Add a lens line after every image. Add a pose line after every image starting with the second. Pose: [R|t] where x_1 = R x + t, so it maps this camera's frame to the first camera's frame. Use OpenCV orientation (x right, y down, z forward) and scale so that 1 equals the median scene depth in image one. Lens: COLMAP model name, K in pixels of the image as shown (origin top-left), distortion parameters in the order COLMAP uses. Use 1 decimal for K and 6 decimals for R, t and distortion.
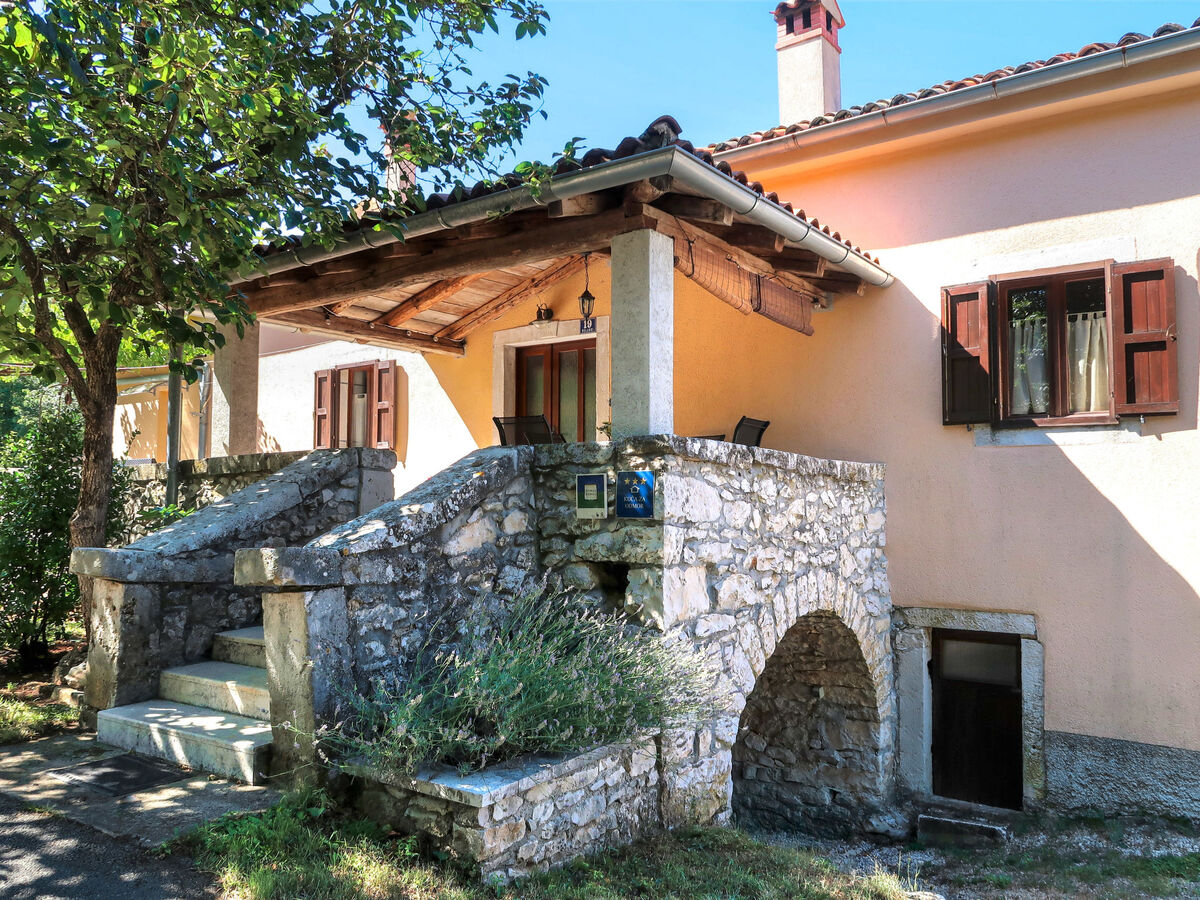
lens RADIAL K [[837.3, 0, 605.0], [0, 837.3, 470.3], [0, 0, 1]] dist [-0.036590, 0.002492]
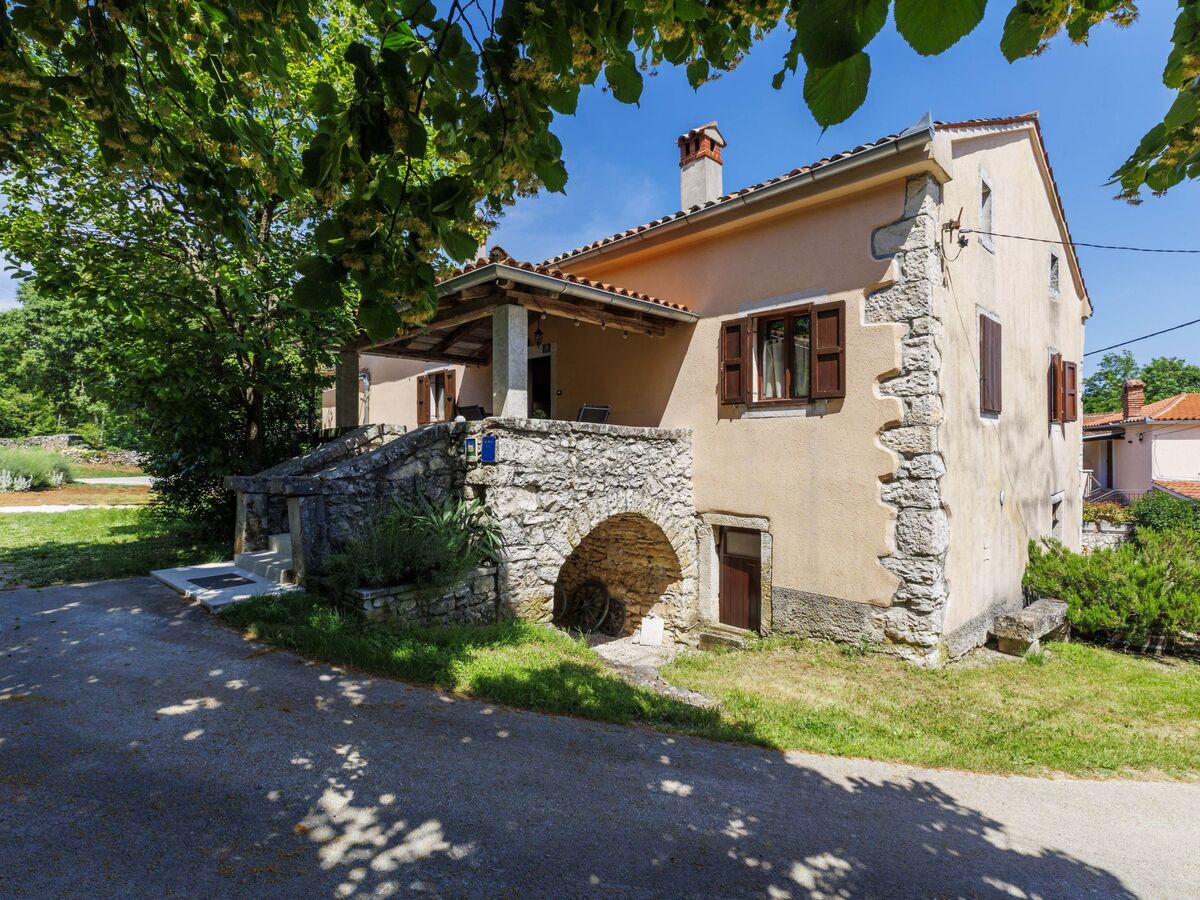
lens RADIAL K [[575.3, 0, 644.3], [0, 575.3, 447.1], [0, 0, 1]] dist [0.003485, 0.000439]
pose [[0.988601, -0.005466, -0.150459, 0.526879], [0.011200, 0.999242, 0.037289, -0.017990], [0.150141, -0.038549, 0.987913, -0.219327]]
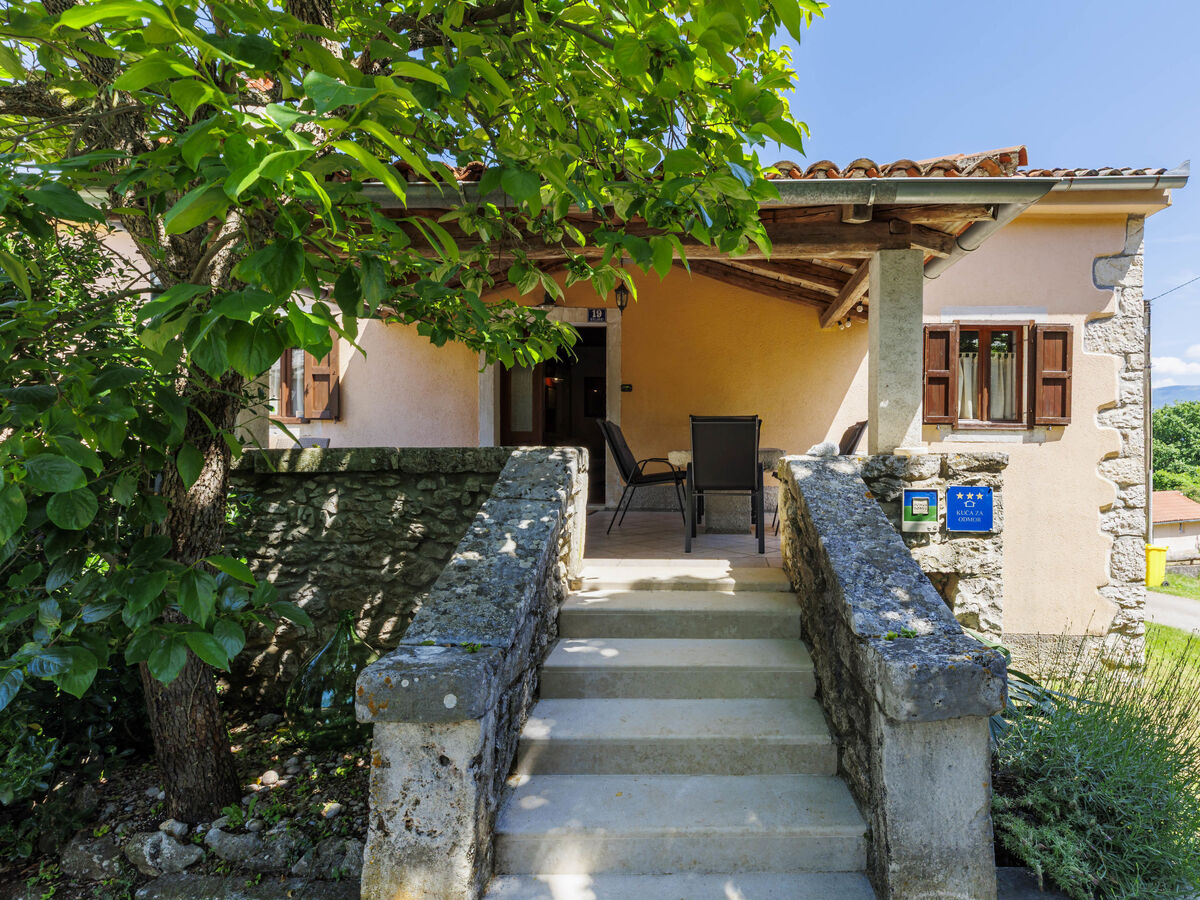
lens RADIAL K [[575.3, 0, 644.3], [0, 575.3, 447.1], [0, 0, 1]] dist [0.003485, 0.000439]
pose [[0.843342, -0.004357, 0.537359, -0.632774], [-0.026474, 0.998416, 0.049644, -0.066279], [-0.536724, -0.056093, 0.841891, 0.551970]]
